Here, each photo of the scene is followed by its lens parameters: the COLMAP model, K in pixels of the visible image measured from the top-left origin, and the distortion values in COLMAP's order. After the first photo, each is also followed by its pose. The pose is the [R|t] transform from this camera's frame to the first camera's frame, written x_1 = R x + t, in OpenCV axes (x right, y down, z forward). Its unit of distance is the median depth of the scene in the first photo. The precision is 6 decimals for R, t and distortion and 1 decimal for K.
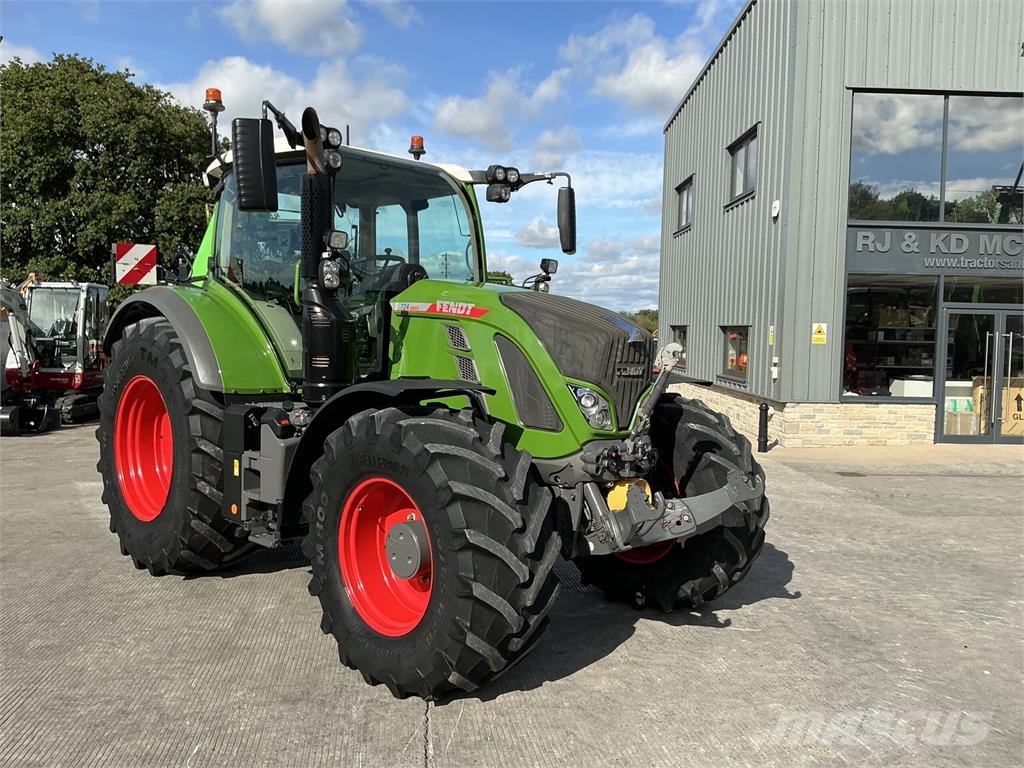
lens RADIAL K [[856.5, 0, 514.3], [0, 856.5, 380.9], [0, 0, 1]] dist [0.134300, -0.277750]
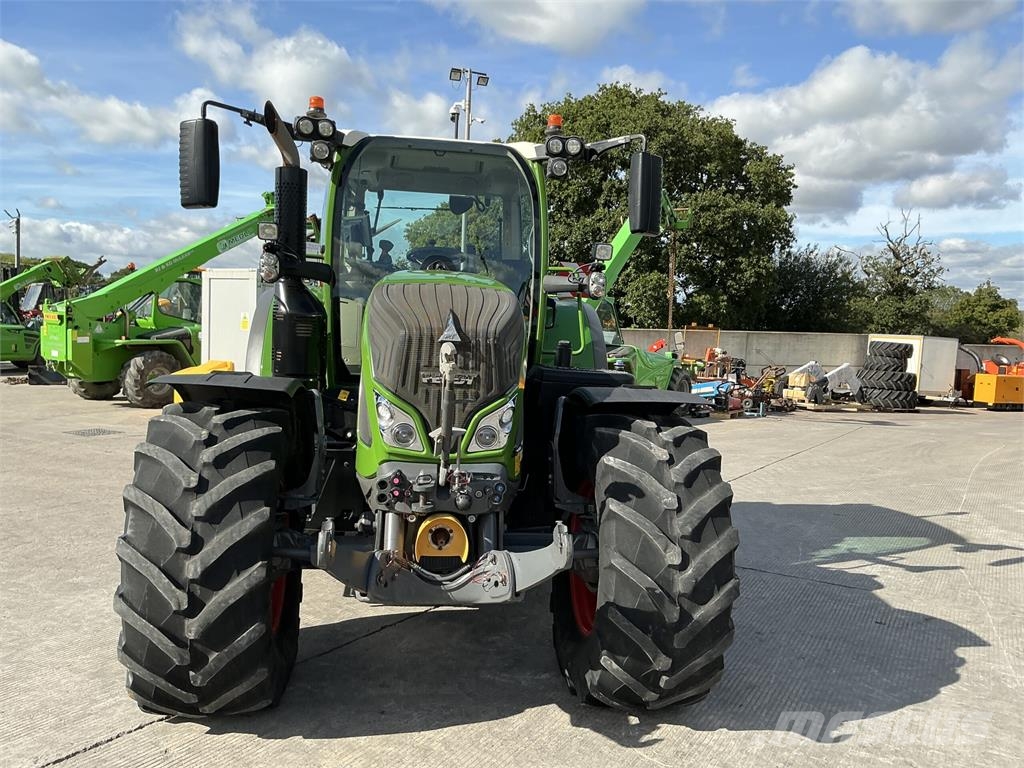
lens RADIAL K [[856.5, 0, 514.3], [0, 856.5, 380.9], [0, 0, 1]] dist [0.134300, -0.277750]
pose [[0.786615, 0.048260, -0.615555, 0.100813], [-0.052438, 0.998561, 0.011278, -0.003192], [0.615214, 0.023407, 0.788013, 0.063693]]
